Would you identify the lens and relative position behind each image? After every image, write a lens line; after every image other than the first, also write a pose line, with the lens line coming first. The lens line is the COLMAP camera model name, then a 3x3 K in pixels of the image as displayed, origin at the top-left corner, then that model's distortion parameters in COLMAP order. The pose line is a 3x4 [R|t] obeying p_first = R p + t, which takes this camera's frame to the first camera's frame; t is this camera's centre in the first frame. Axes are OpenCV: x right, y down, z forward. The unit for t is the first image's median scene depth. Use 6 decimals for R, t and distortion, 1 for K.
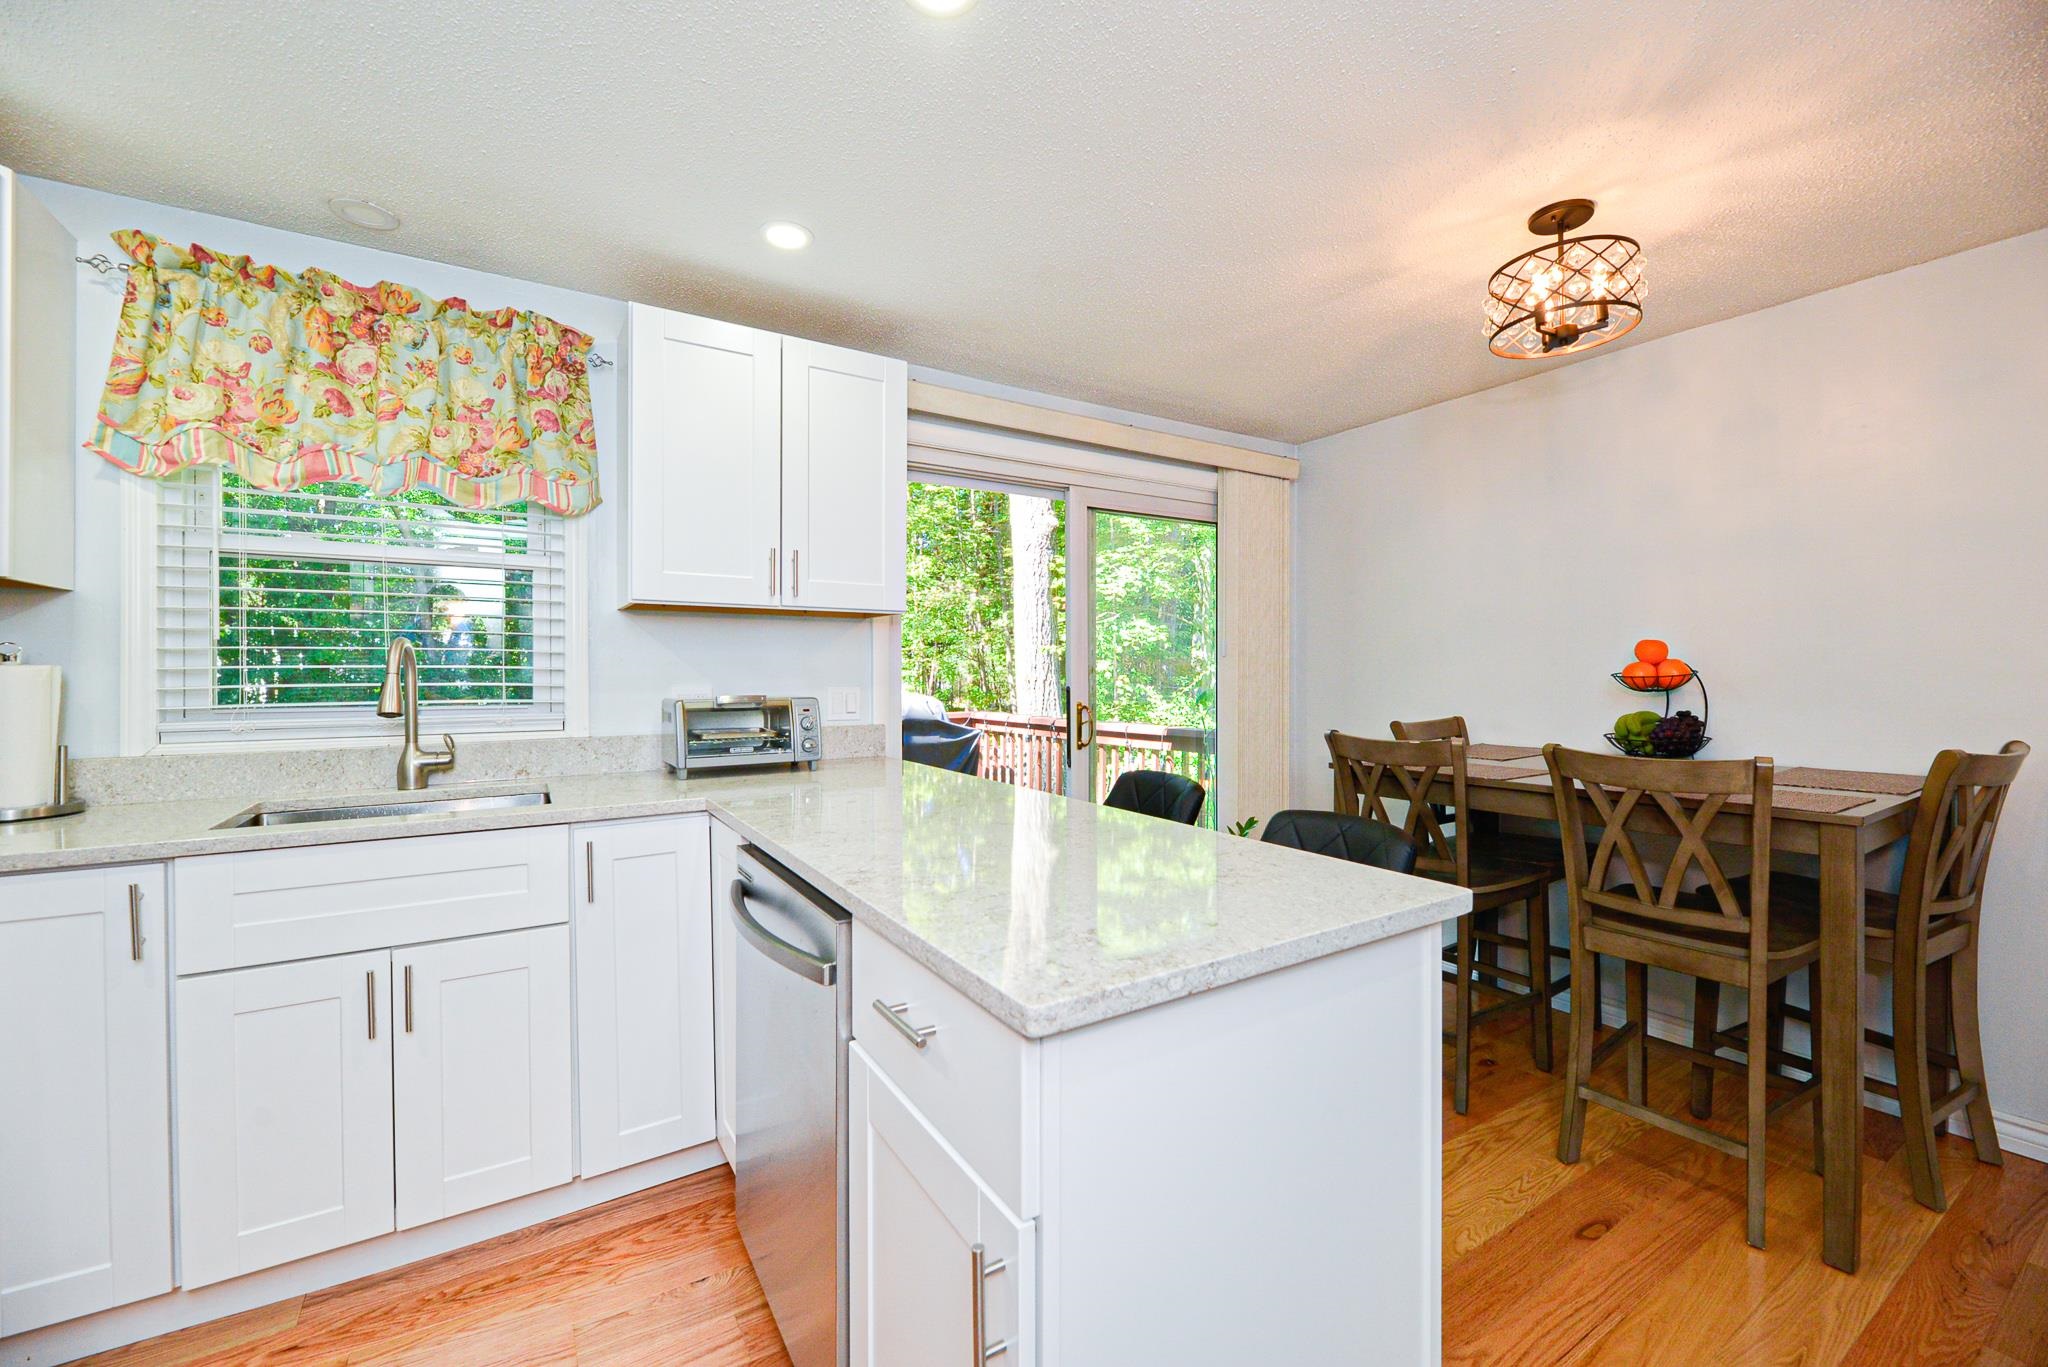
lens RADIAL K [[824.4, 0, 1024.1], [0, 824.4, 679.1], [0, 0, 1]] dist [0.000423, -0.003168]
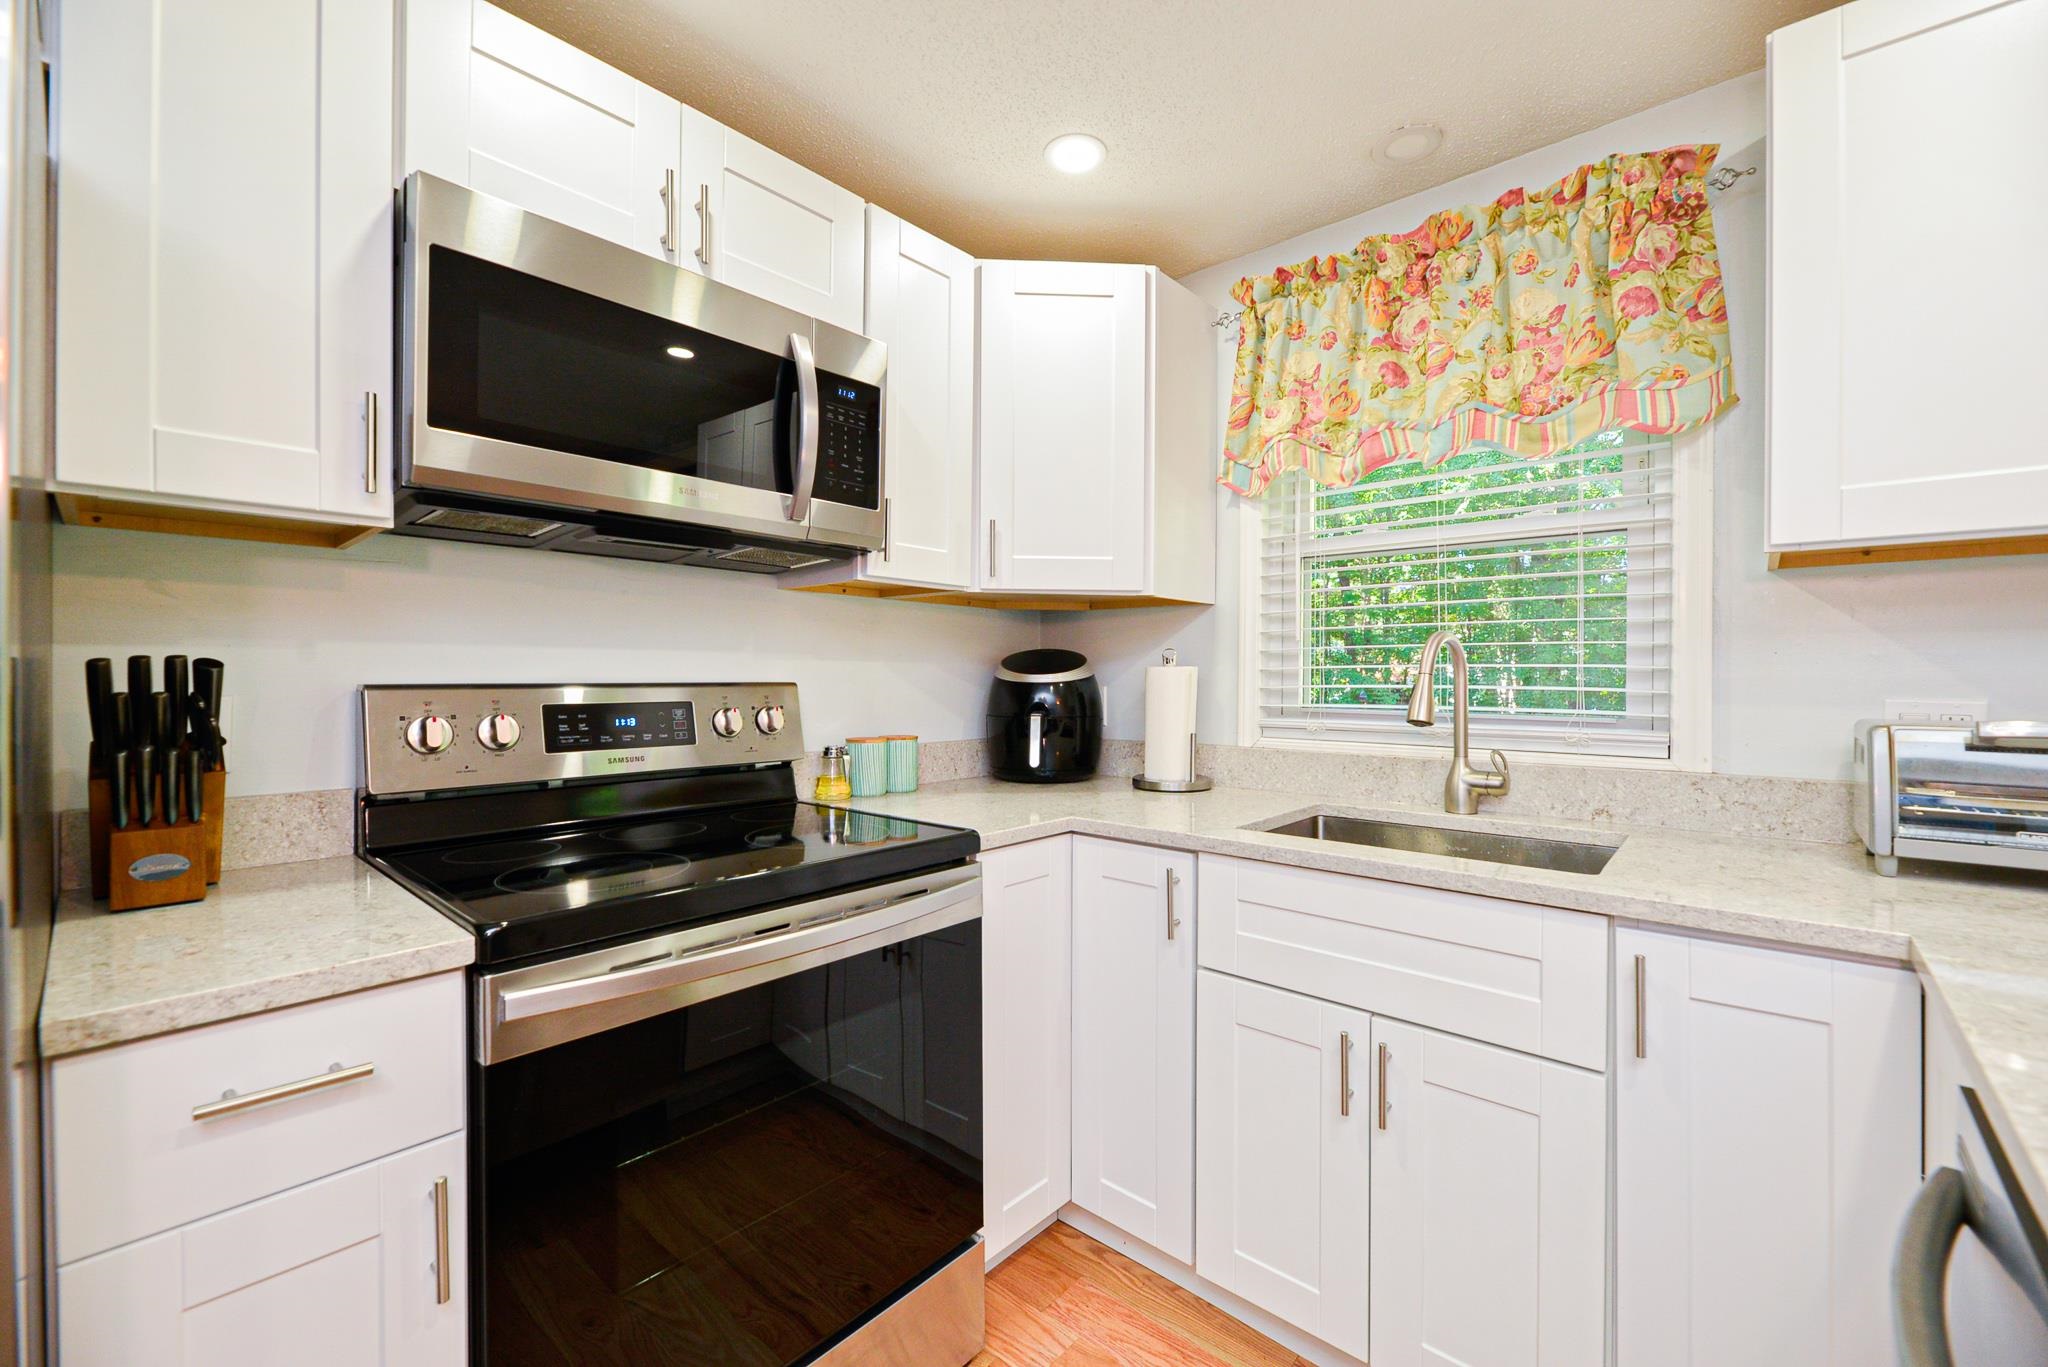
lens RADIAL K [[824.4, 0, 1024.1], [0, 824.4, 679.1], [0, 0, 1]] dist [0.000423, -0.003168]
pose [[0.281578, 0.005878, -0.959520, -0.072282], [-0.008903, 0.999954, 0.003513, -0.000320], [0.959497, 0.007554, 0.281617, 0.350758]]
